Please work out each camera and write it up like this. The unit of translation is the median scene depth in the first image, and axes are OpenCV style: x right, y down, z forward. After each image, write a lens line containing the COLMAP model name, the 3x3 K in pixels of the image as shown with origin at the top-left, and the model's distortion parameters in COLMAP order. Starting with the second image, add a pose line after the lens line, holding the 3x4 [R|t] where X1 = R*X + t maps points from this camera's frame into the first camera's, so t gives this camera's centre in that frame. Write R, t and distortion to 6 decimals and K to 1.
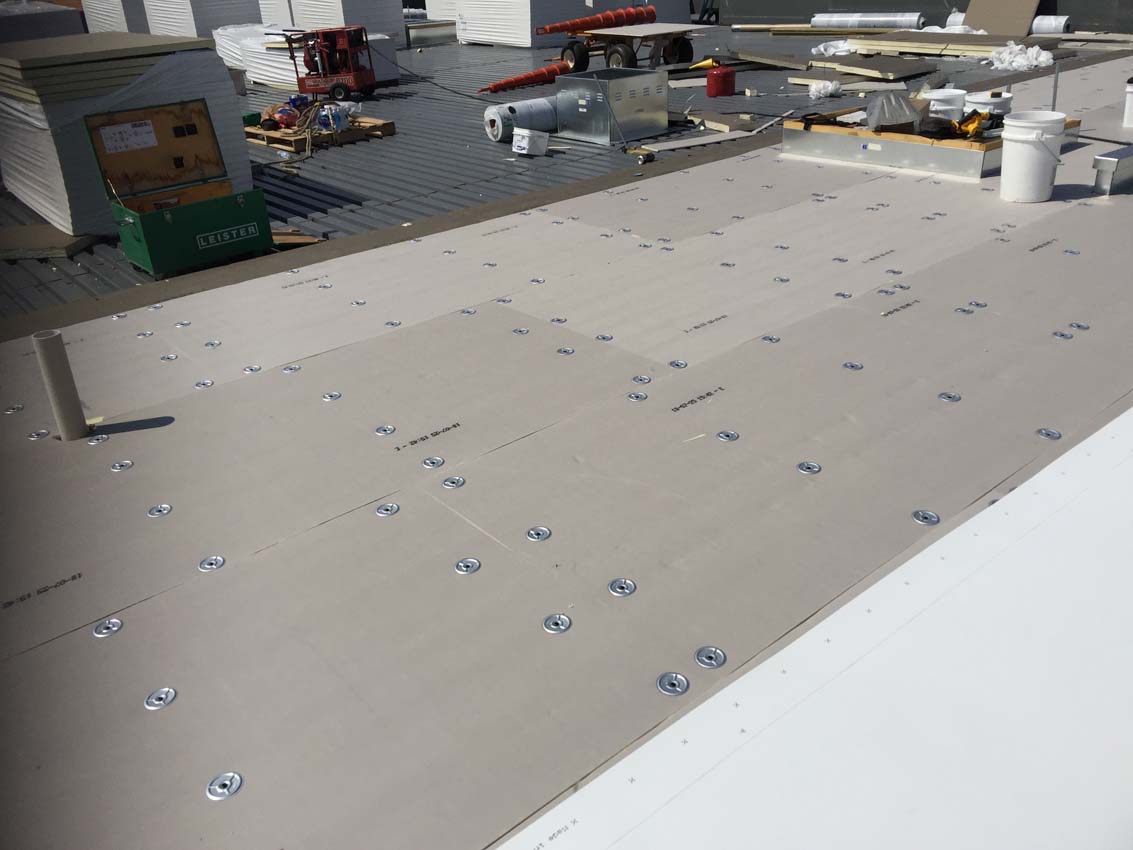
lens RADIAL K [[944.6, 0, 566.5], [0, 944.6, 425.0], [0, 0, 1]] dist [0.057689, -0.088373]
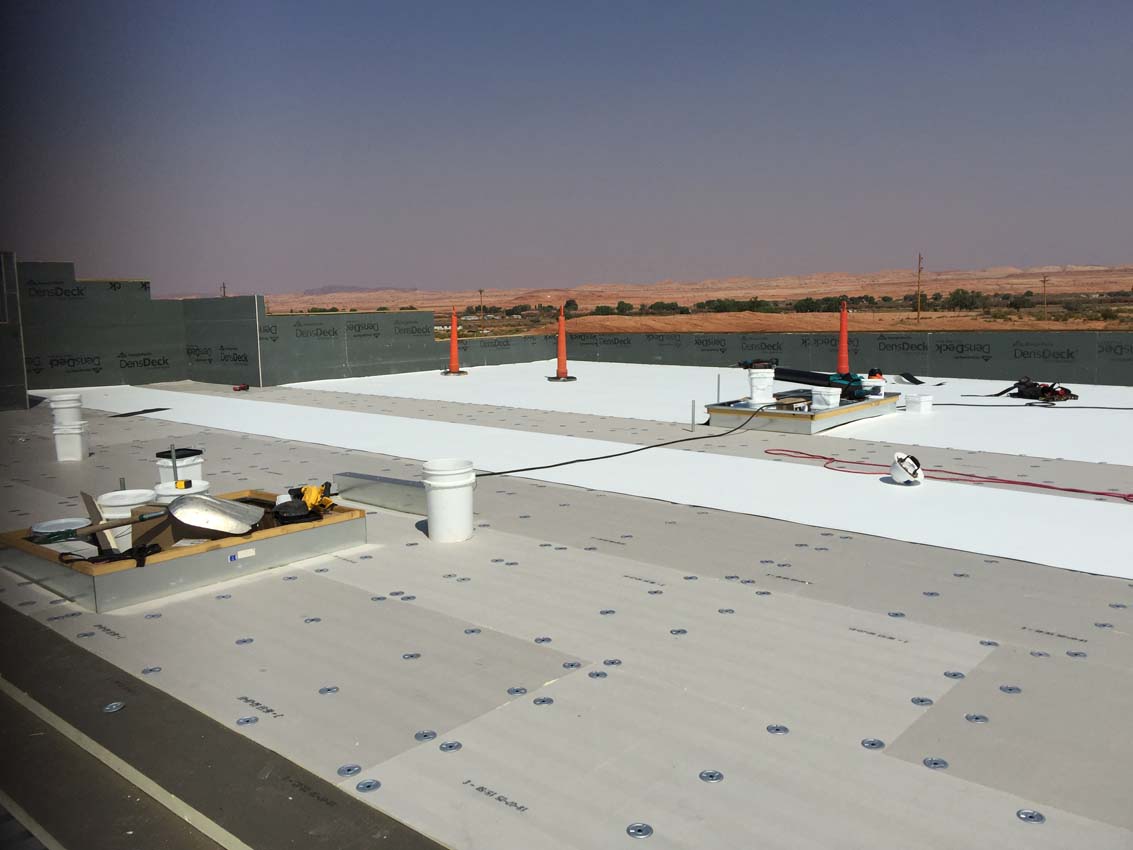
lens RADIAL K [[944.6, 0, 566.5], [0, 944.6, 425.0], [0, 0, 1]] dist [0.057689, -0.088373]
pose [[-0.160395, -0.076950, 0.984049, -0.255678], [0.464562, 0.873746, 0.144046, -0.197903], [-0.870893, 0.480256, -0.104397, 0.422221]]
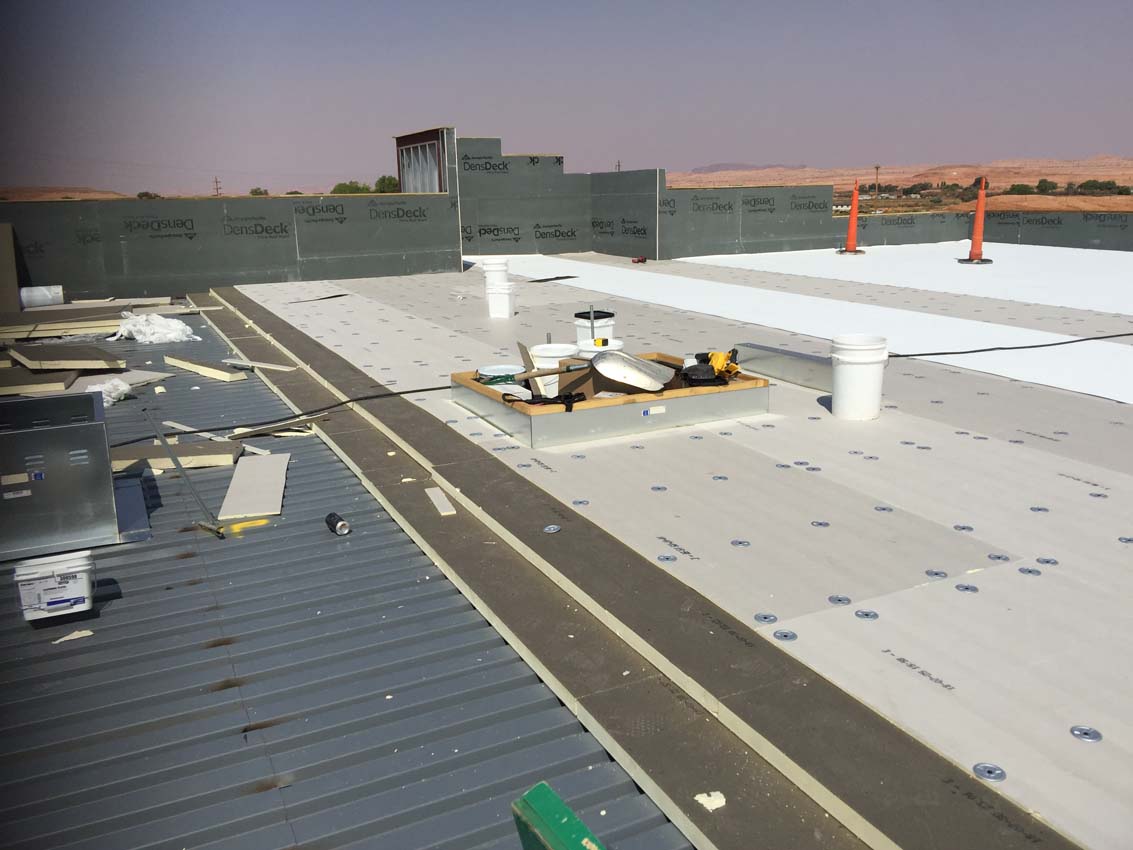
lens RADIAL K [[944.6, 0, 566.5], [0, 944.6, 425.0], [0, 0, 1]] dist [0.057689, -0.088373]
pose [[0.231786, -0.194103, 0.953205, -0.255251], [0.438651, 0.895465, 0.075681, -0.199242], [-0.868251, 0.400582, 0.292700, 0.439417]]
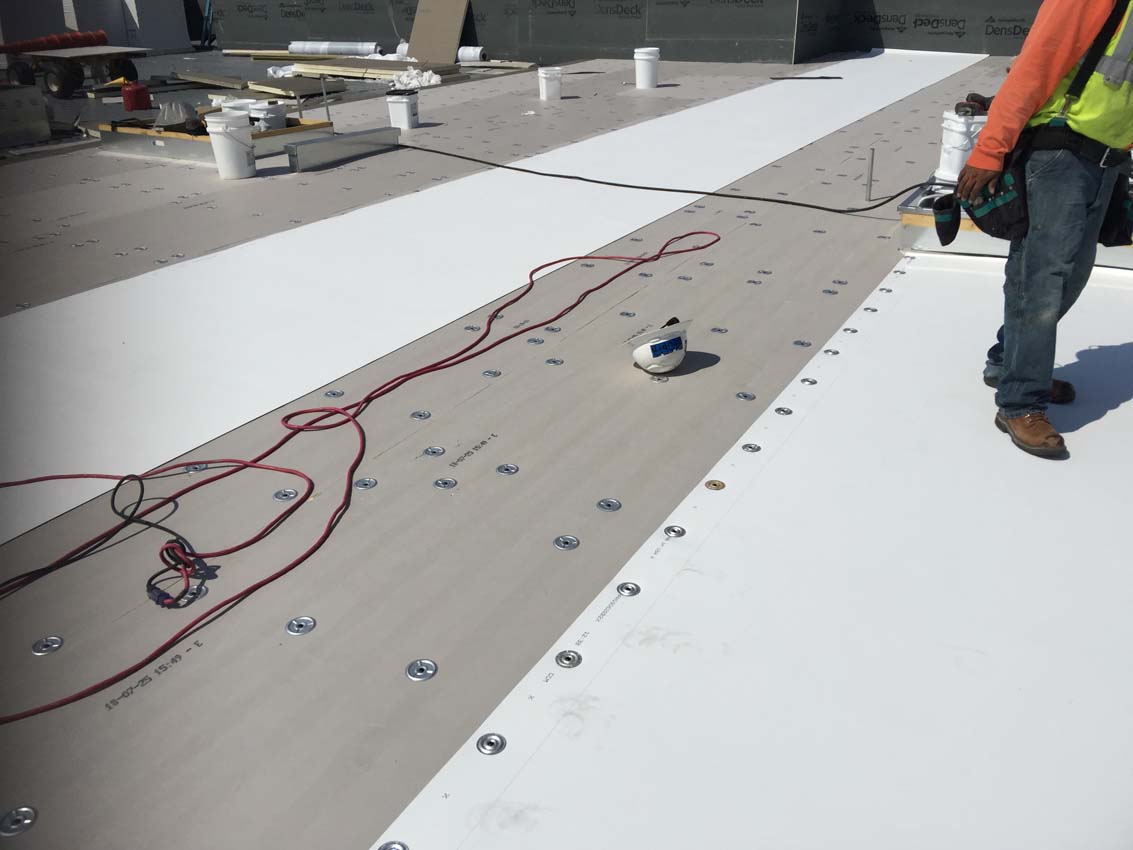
lens RADIAL K [[944.6, 0, 566.5], [0, 944.6, 425.0], [0, 0, 1]] dist [0.057689, -0.088373]
pose [[0.936867, -0.114107, 0.330544, 0.193994], [0.122945, 0.992396, -0.005882, 0.077334], [-0.327359, 0.046149, 0.943772, -0.176345]]
